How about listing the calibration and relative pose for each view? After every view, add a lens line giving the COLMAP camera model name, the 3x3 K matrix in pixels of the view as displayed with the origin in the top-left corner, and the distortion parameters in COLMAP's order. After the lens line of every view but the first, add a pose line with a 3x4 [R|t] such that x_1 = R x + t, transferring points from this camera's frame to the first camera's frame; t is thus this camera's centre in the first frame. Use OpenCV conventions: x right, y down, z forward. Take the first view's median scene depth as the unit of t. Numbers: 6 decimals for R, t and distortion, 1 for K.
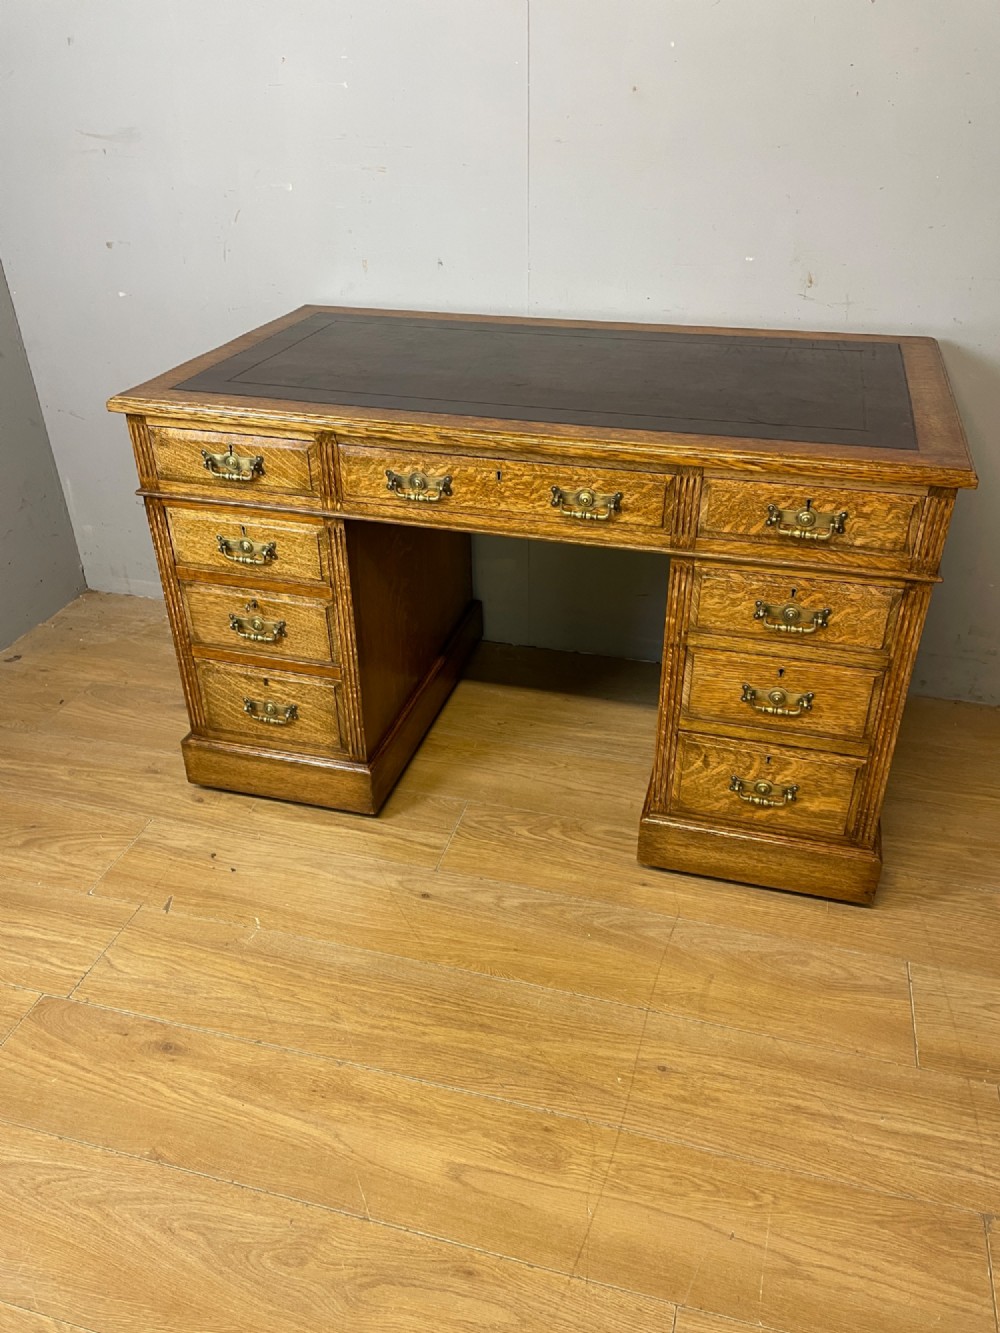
lens RADIAL K [[1014.8, 0, 500.6], [0, 1014.8, 656.2], [0, 0, 1]] dist [0.099612, -0.121775]
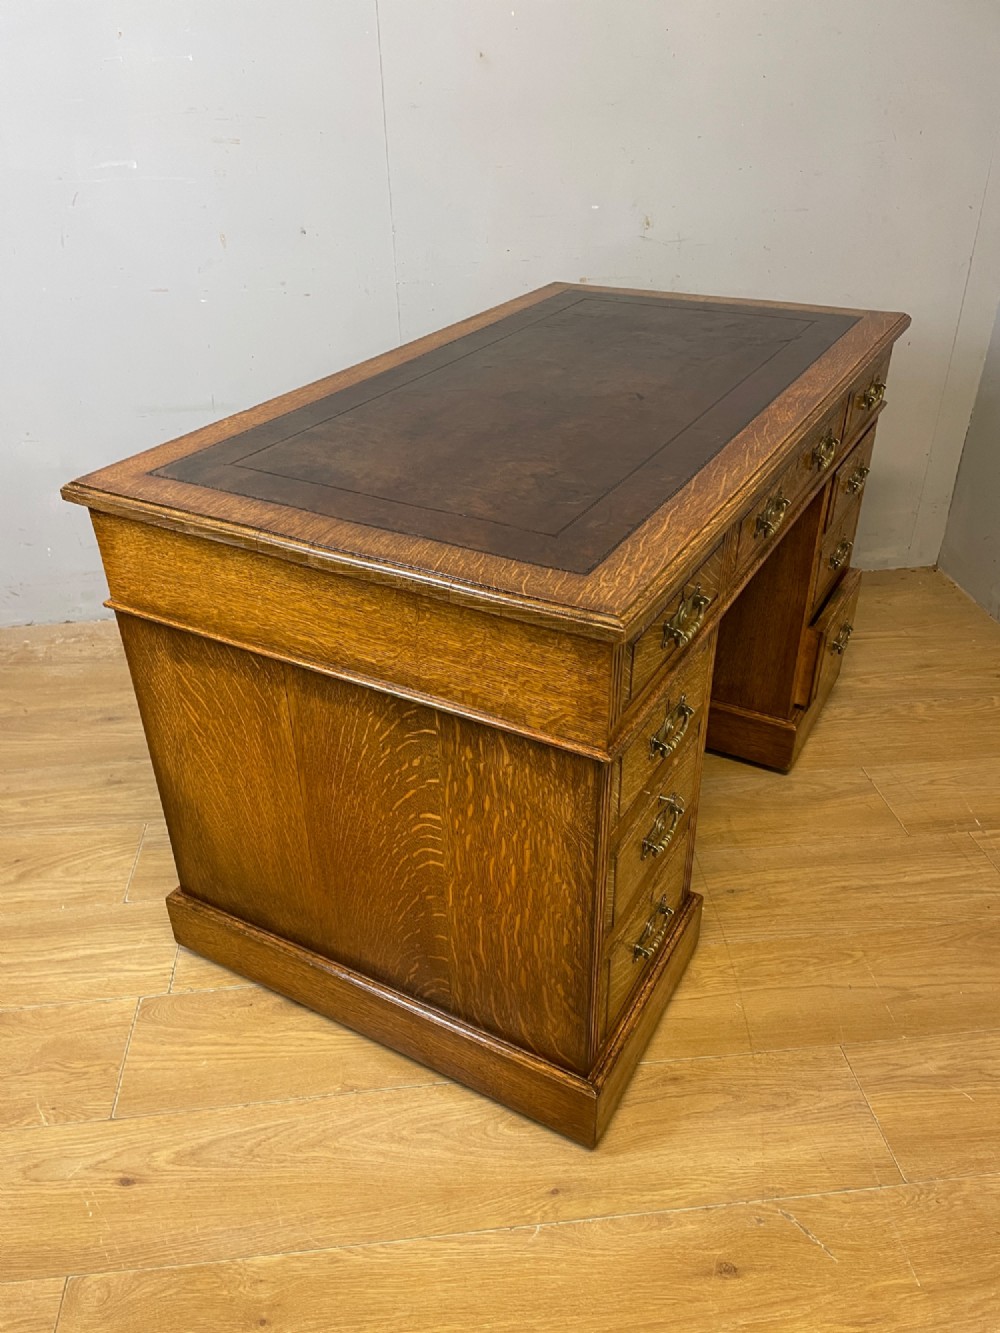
lens RADIAL K [[1014.8, 0, 491.1], [0, 1014.8, 669.8], [0, 0, 1]] dist [0.099612, -0.121775]
pose [[0.932156, -0.195834, 0.304522, -0.375233], [0.193647, 0.980347, 0.037685, 0.054282], [-0.305917, 0.023842, 0.951759, -0.026440]]
